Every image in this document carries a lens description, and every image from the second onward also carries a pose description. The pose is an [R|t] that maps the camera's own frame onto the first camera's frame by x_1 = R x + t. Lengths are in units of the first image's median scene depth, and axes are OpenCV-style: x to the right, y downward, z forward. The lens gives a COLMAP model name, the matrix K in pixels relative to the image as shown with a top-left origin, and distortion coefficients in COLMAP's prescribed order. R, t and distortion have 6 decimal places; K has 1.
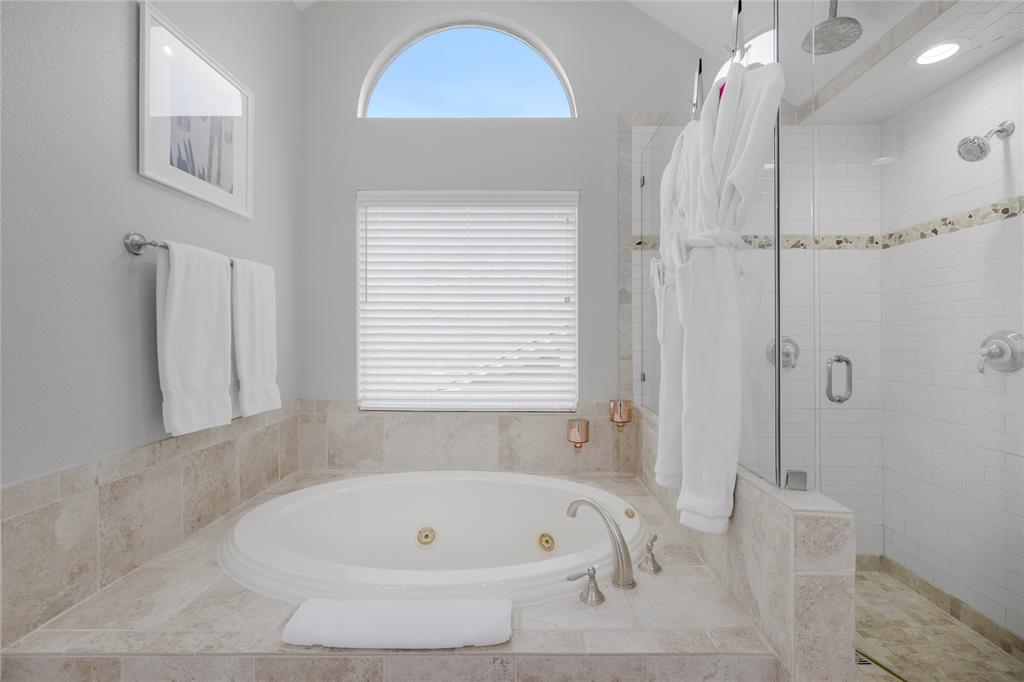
lens RADIAL K [[440.2, 0, 520.0], [0, 440.2, 336.0], [0, 0, 1]] dist [0.003710, 0.000351]
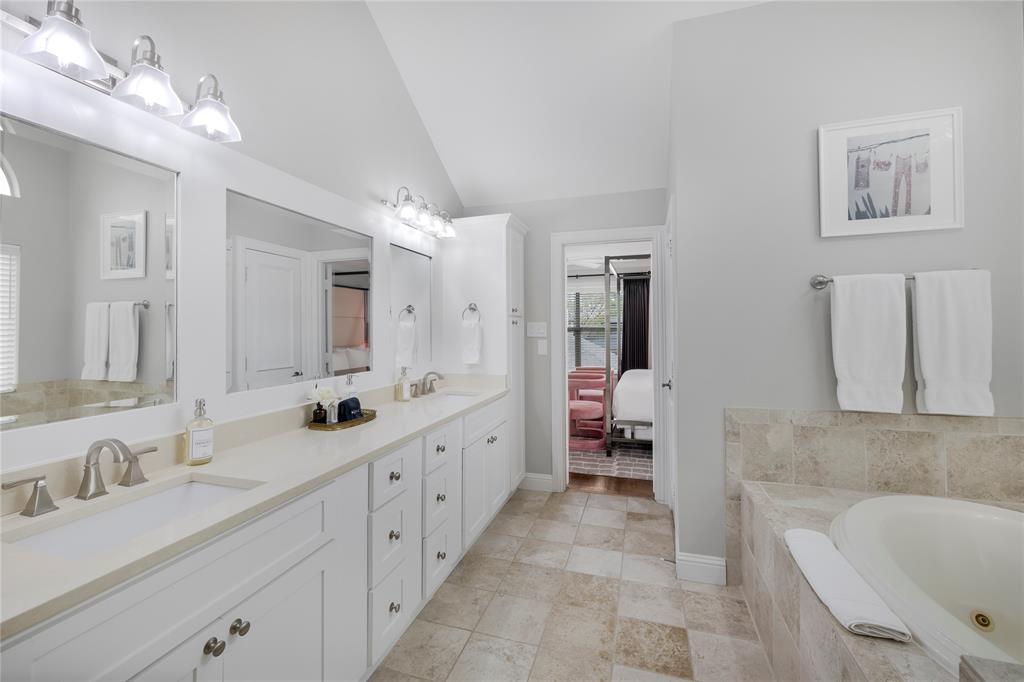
lens RADIAL K [[440.2, 0, 511.7], [0, 440.2, 332.2], [0, 0, 1]] dist [0.003710, 0.000351]
pose [[-0.295278, 0.004355, -0.955401, 0.864214], [0.004062, 0.999986, 0.003303, -0.033435], [0.955403, -0.002906, -0.295292, 0.366200]]
